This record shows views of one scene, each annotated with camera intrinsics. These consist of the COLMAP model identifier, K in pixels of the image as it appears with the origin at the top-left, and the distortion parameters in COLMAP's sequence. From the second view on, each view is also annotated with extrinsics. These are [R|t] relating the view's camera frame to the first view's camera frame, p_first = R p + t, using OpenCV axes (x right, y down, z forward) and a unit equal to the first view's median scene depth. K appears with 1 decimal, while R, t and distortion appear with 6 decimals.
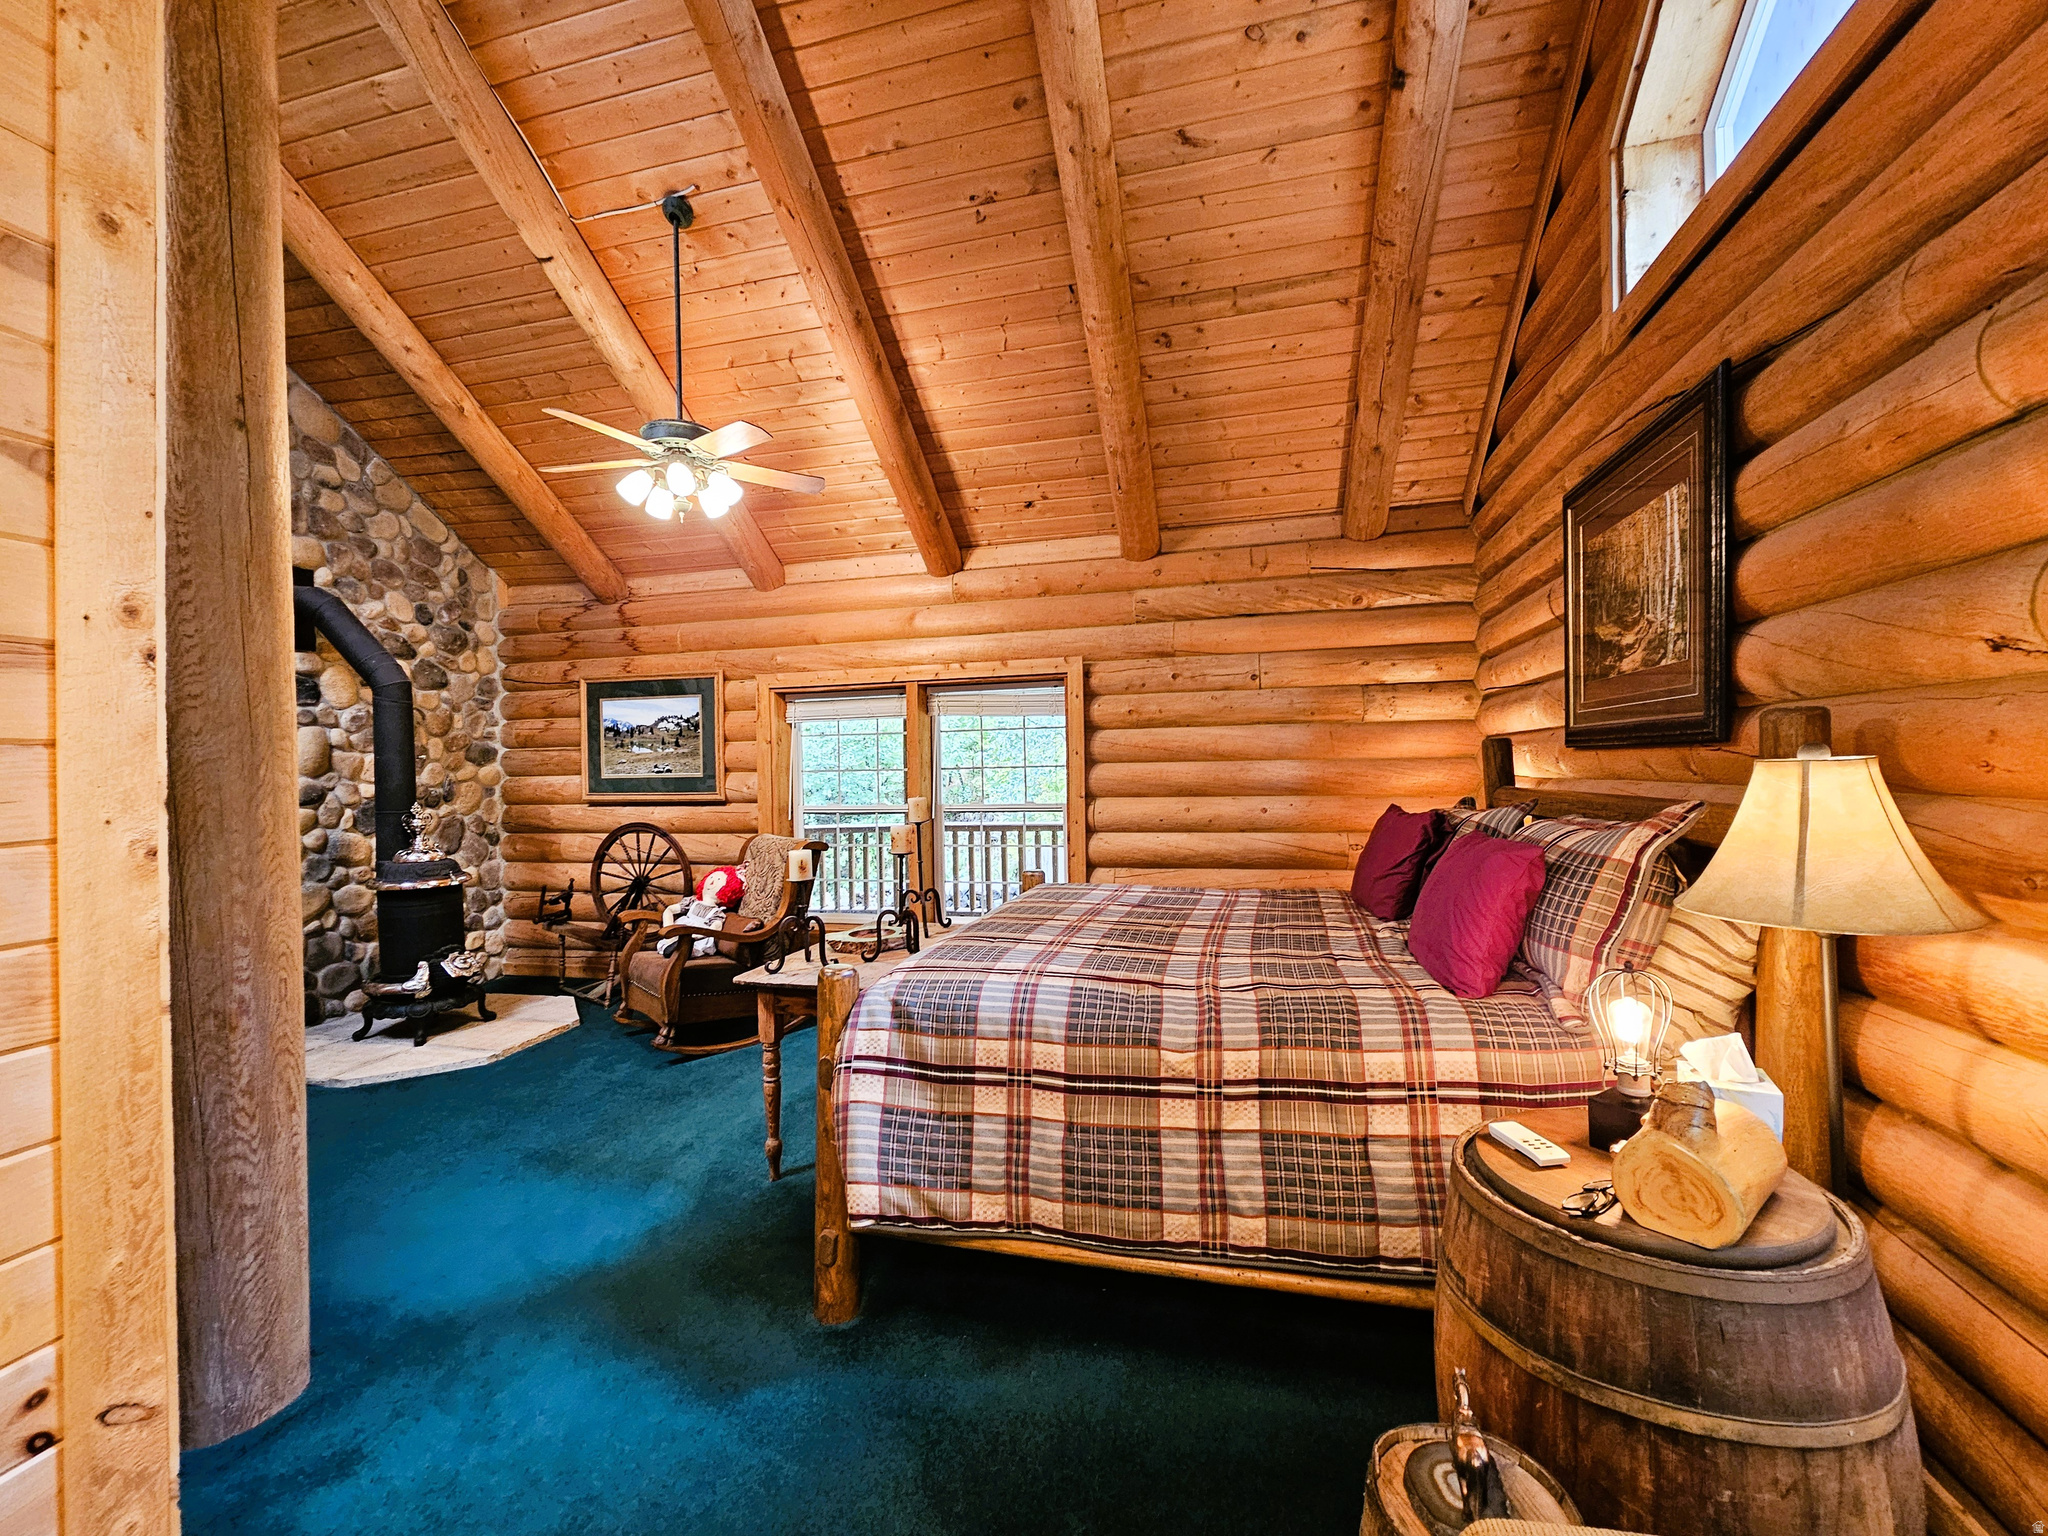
lens RADIAL K [[837.0, 0, 1023.3], [0, 837.0, 777.4], [0, 0, 1]] dist [-0.001793, -0.001035]
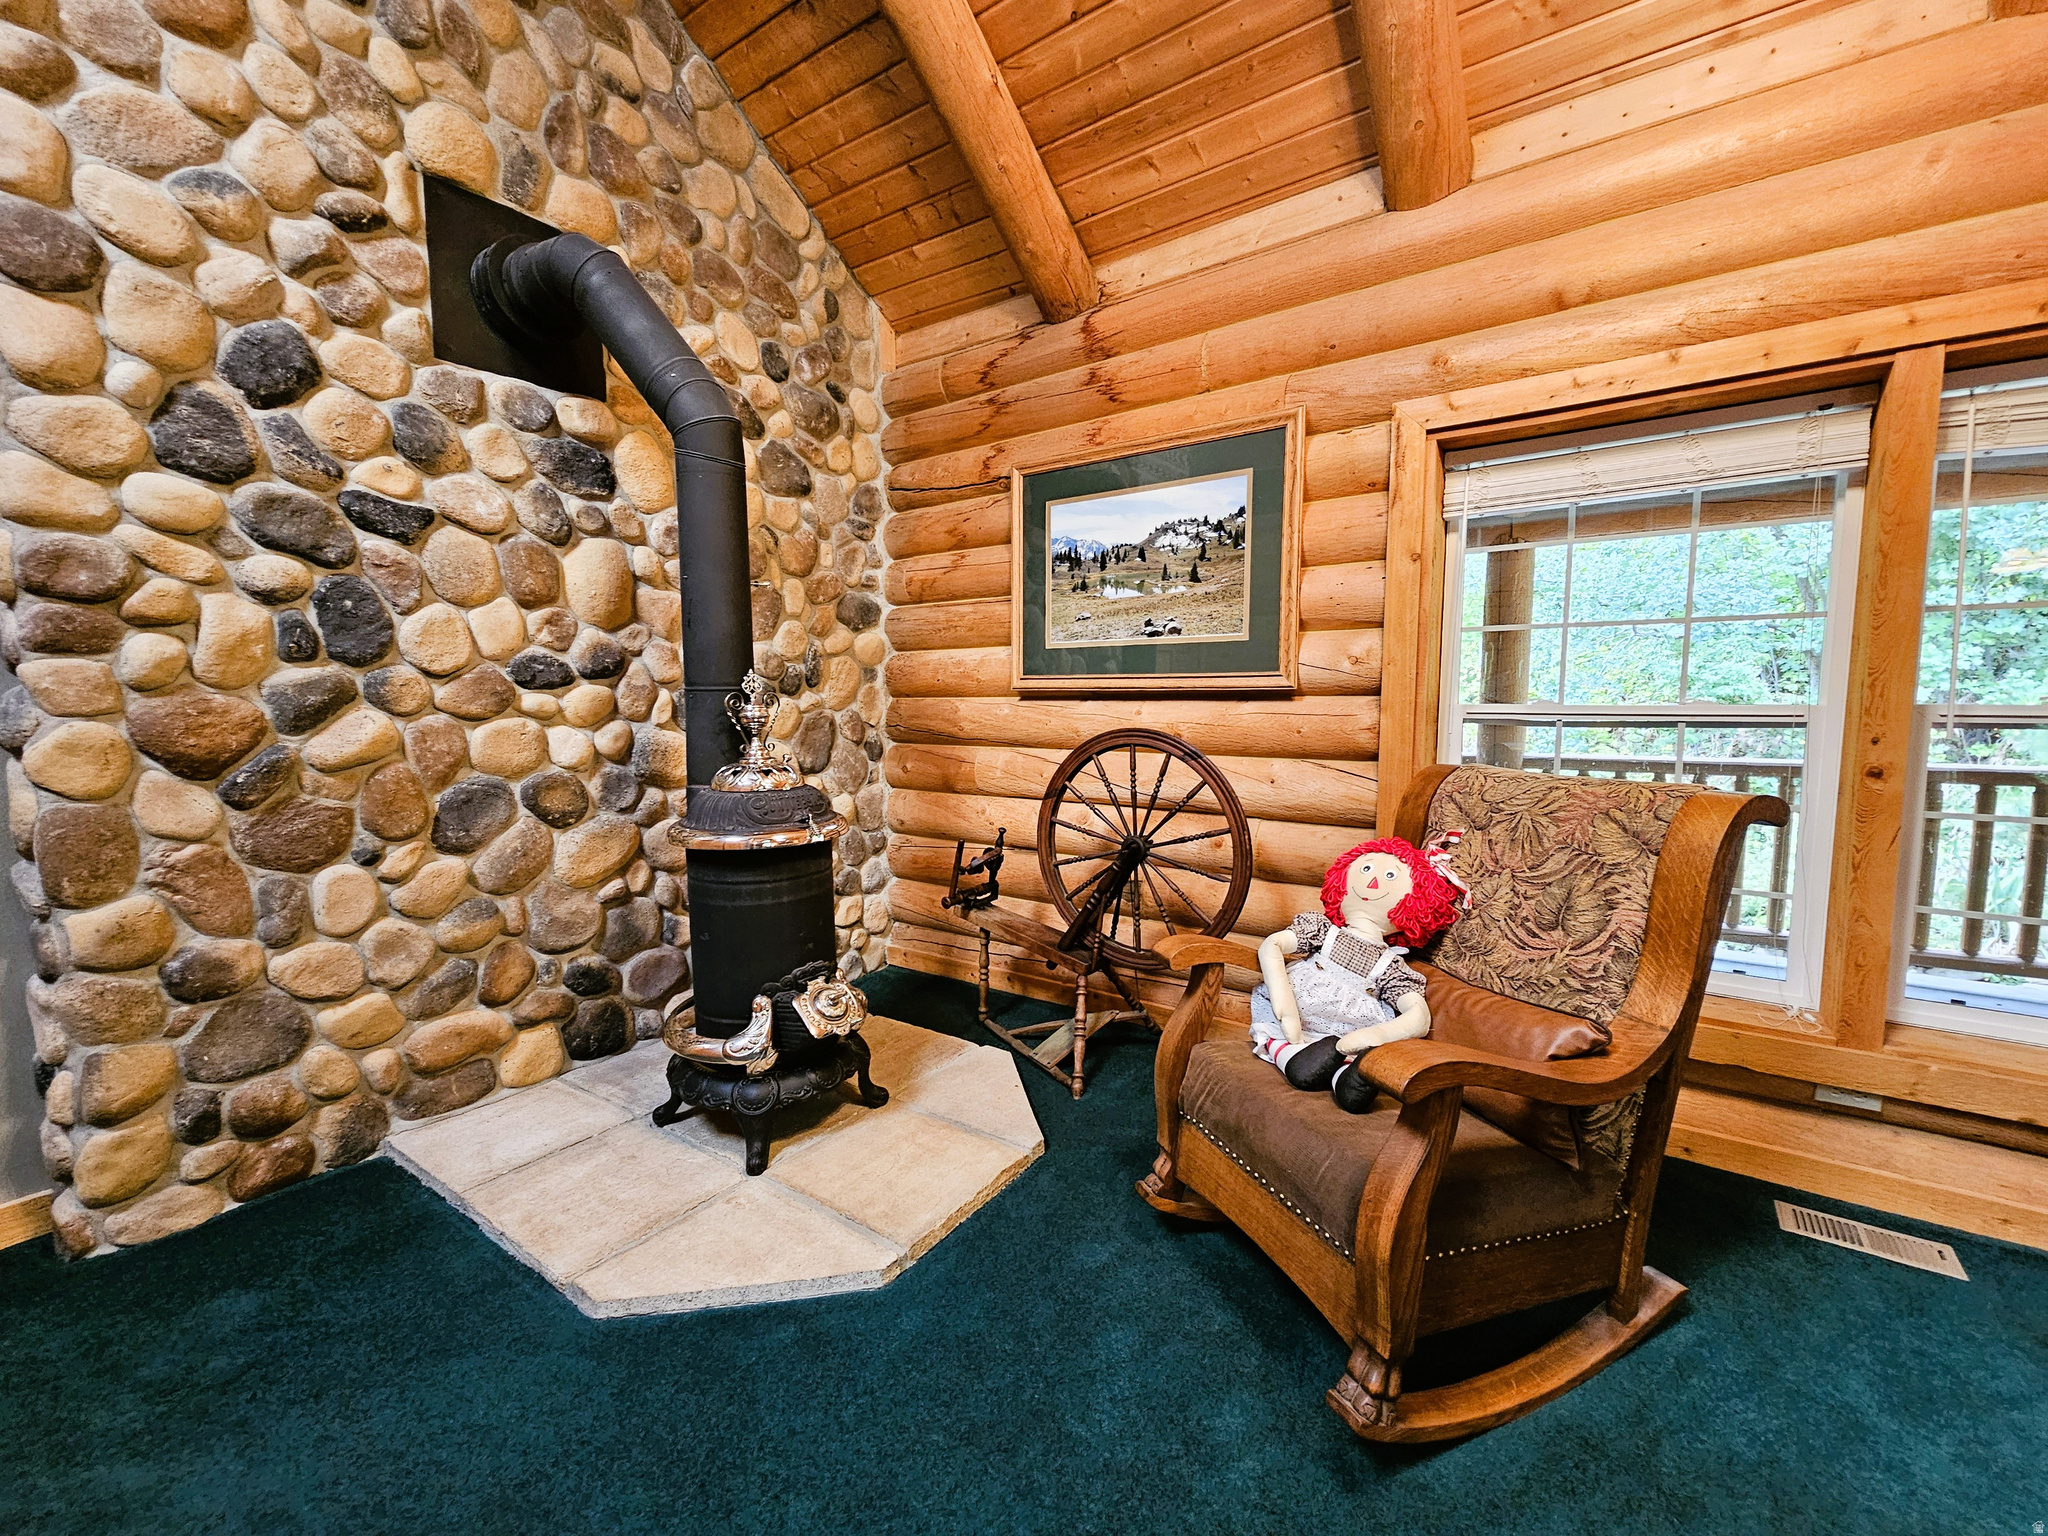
lens RADIAL K [[837.0, 0, 1023.3], [0, 837.0, 777.4], [0, 0, 1]] dist [-0.001793, -0.001035]
pose [[0.931864, 0.049398, -0.359428, -0.326573], [-0.017911, 0.995743, 0.090412, 0.037441], [0.362364, -0.077814, 0.928783, 0.490830]]
